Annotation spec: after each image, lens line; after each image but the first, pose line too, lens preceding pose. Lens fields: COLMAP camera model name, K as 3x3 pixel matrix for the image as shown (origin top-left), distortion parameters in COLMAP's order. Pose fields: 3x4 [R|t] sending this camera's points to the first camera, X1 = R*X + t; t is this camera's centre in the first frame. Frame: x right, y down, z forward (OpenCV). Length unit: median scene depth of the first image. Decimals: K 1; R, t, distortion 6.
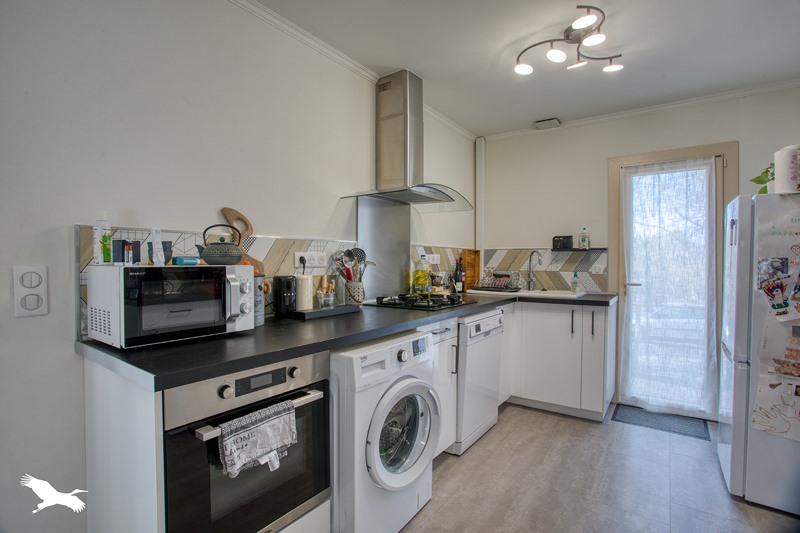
lens RADIAL K [[390.3, 0, 394.0], [0, 390.3, 268.9], [0, 0, 1]] dist [-0.031780, 0.001255]
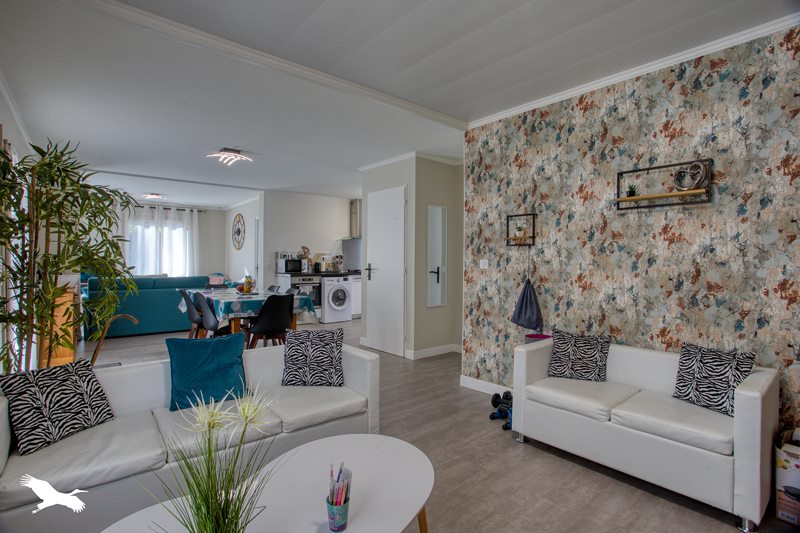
lens RADIAL K [[390.3, 0, 392.2], [0, 390.3, 266.7], [0, 0, 1]] dist [-0.031780, 0.001255]
pose [[0.969465, 0.005771, -0.245162, 1.626658], [-0.006953, 0.999968, -0.003955, 0.081083], [0.245131, 0.005539, 0.969474, -3.024365]]
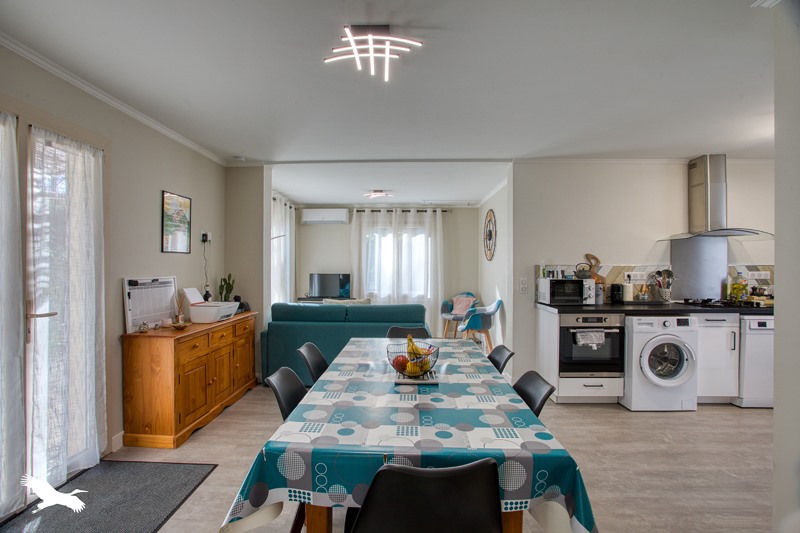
lens RADIAL K [[390.3, 0, 393.5], [0, 390.3, 266.6], [0, 0, 1]] dist [-0.031780, 0.001255]
pose [[0.566185, -0.001350, -0.824277, 0.861238], [-0.016497, 0.999780, -0.012969, -0.032951], [0.824113, 0.020941, 0.566038, -1.338174]]
